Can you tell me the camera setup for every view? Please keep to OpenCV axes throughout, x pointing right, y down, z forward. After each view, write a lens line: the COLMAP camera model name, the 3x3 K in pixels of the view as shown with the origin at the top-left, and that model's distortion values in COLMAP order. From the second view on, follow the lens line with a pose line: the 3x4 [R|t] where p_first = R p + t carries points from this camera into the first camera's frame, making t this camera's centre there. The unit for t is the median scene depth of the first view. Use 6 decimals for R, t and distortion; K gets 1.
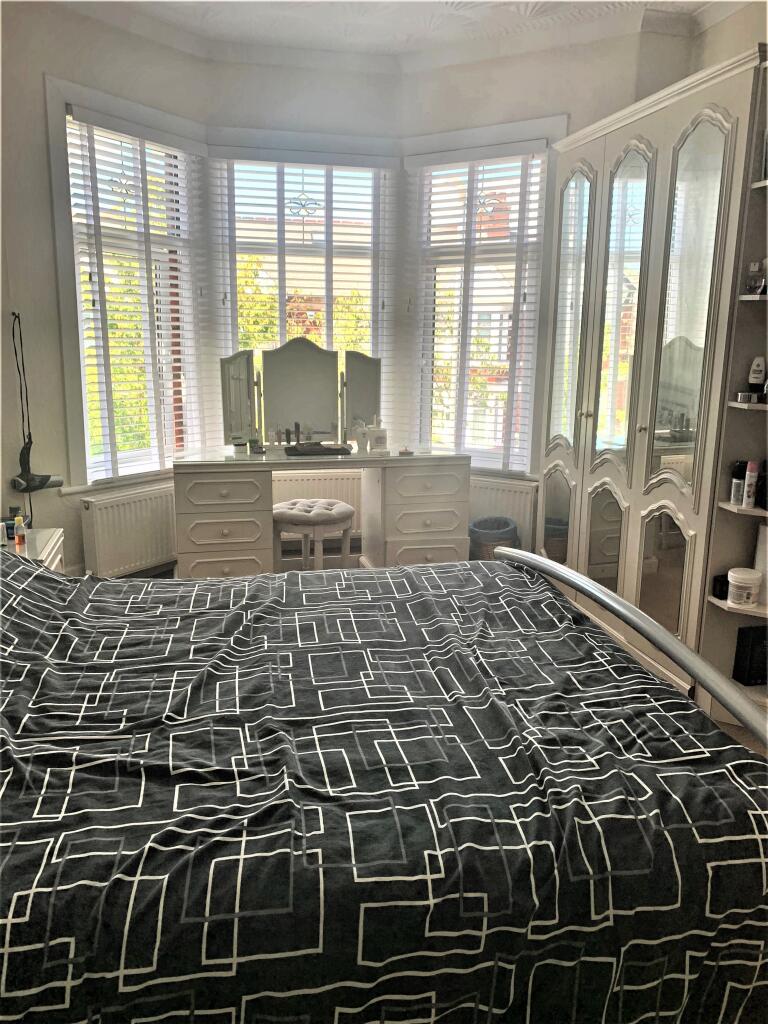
lens RADIAL K [[812.4, 0, 396.4], [0, 812.4, 508.3], [0, 0, 1]] dist [0.067429, -0.133025]
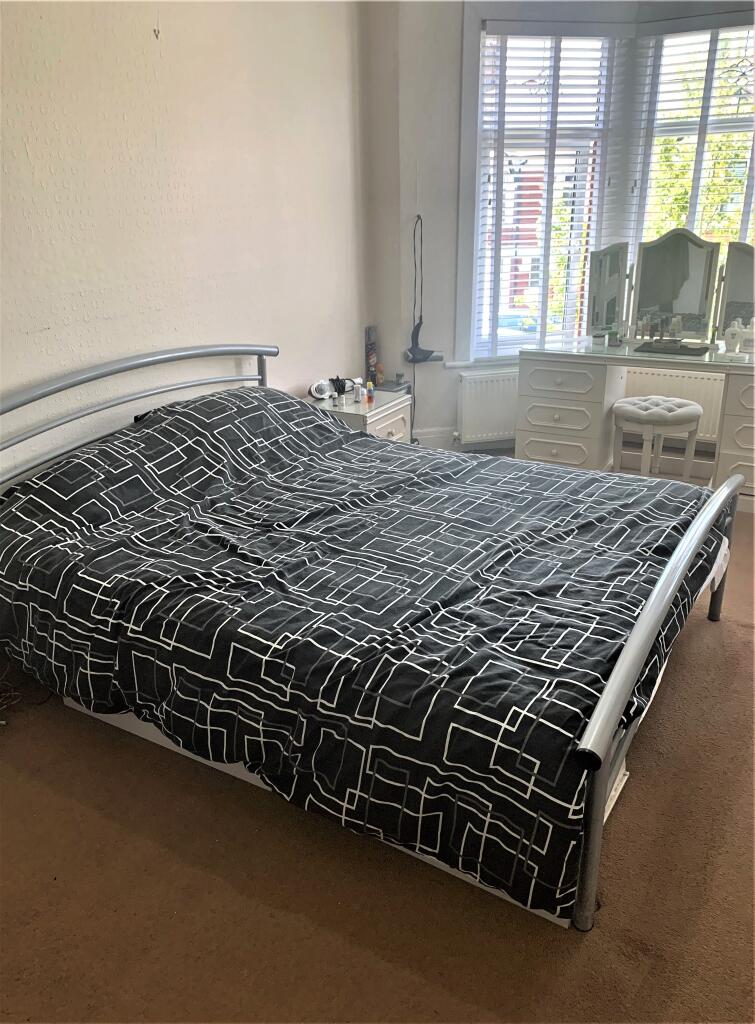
lens RADIAL K [[864.0, 0, 377.5], [0, 864.0, 512.0], [0, 0, 1]] dist [0.098558, -0.132429]
pose [[0.688833, 0.223225, -0.689696, 0.773754], [-0.112657, 0.972813, 0.202342, -0.094827], [0.716113, -0.061681, 0.695254, 0.003299]]
